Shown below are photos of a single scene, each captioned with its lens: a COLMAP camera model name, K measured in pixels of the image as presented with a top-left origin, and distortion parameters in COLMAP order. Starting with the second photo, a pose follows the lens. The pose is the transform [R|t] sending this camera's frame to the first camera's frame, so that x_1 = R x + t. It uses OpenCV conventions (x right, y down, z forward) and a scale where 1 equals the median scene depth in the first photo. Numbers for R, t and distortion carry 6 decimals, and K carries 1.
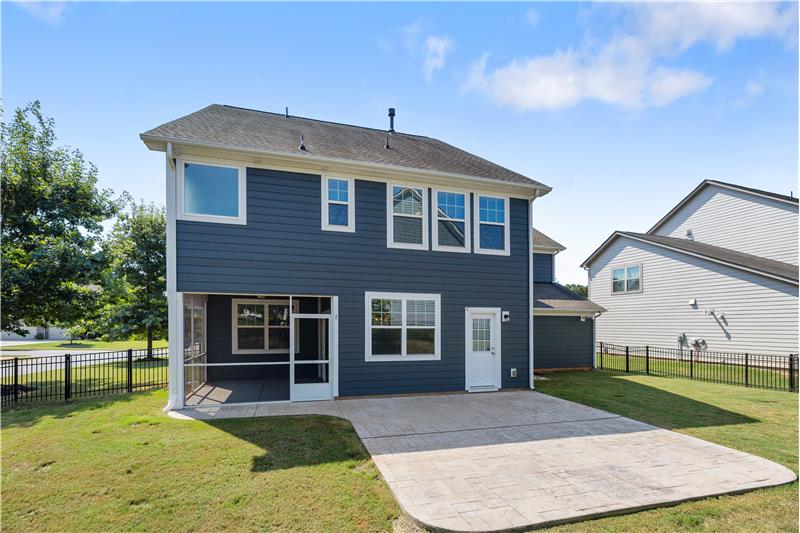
lens RADIAL K [[359.0, 0, 389.9], [0, 359.0, 323.5], [0, 0, 1]] dist [-0.000358, 0.000075]
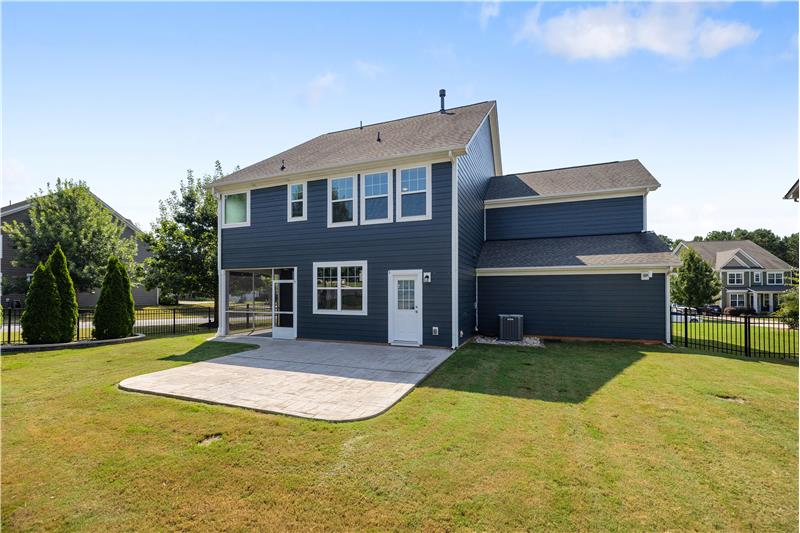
lens RADIAL K [[348.4, 0, 394.8], [0, 348.4, 288.0], [0, 0, 1]] dist [-0.000606, -0.000096]
pose [[0.789224, -0.012261, -0.613983, 0.932039], [0.008341, 0.999922, -0.009247, 0.022129], [0.614049, 0.002177, 0.789265, 0.139211]]
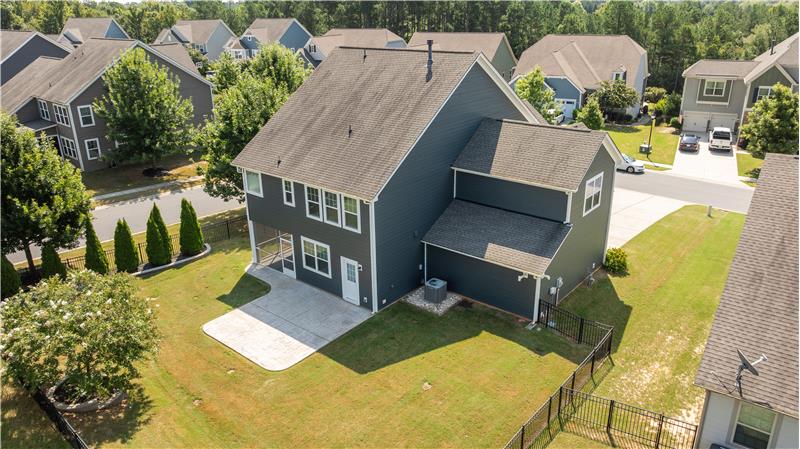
lens RADIAL K [[578.9, 0, 400.0], [0, 578.9, 224.5], [0, 0, 1]] dist [-0.029173, 0.002437]
pose [[0.559785, 0.288023, -0.776971, 2.567302], [0.022864, 0.931922, 0.361936, -1.225112], [0.828323, -0.220371, 0.515090, -0.174033]]
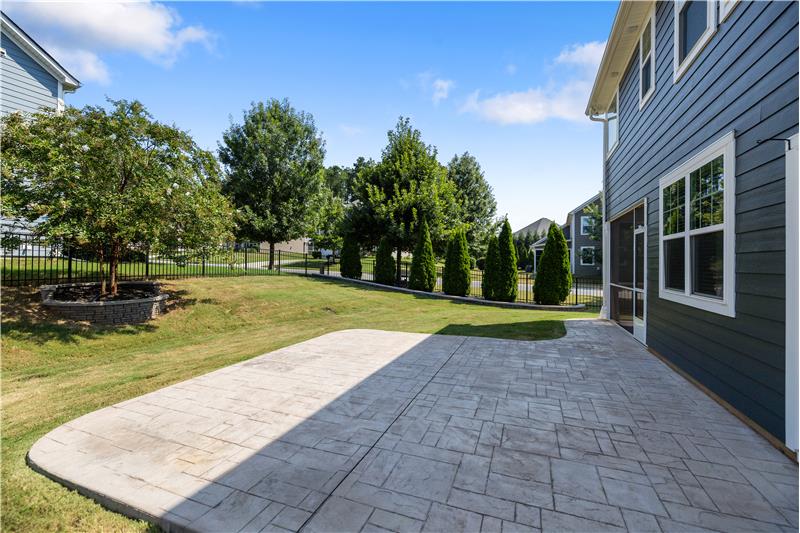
lens RADIAL K [[340.8, 0, 396.4], [0, 340.8, 262.9], [0, 0, 1]] dist [-0.002388, -0.000325]
pose [[-0.619308, -0.011411, -0.785065, 0.613934], [-0.005309, 0.999932, -0.010347, 0.052839], [0.785130, -0.002240, -0.619327, 0.949689]]
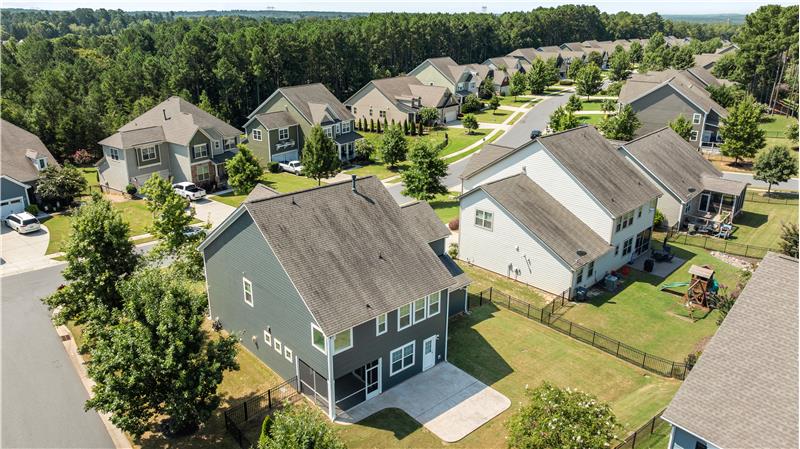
lens RADIAL K [[578.9, 0, 400.0], [0, 578.9, 224.5], [0, 0, 1]] dist [-0.029173, 0.002437]
pose [[0.900856, -0.137918, 0.411628, -1.397318], [-0.013826, 0.938597, 0.344739, -2.088867], [-0.433898, -0.316252, 0.843633, -1.896082]]
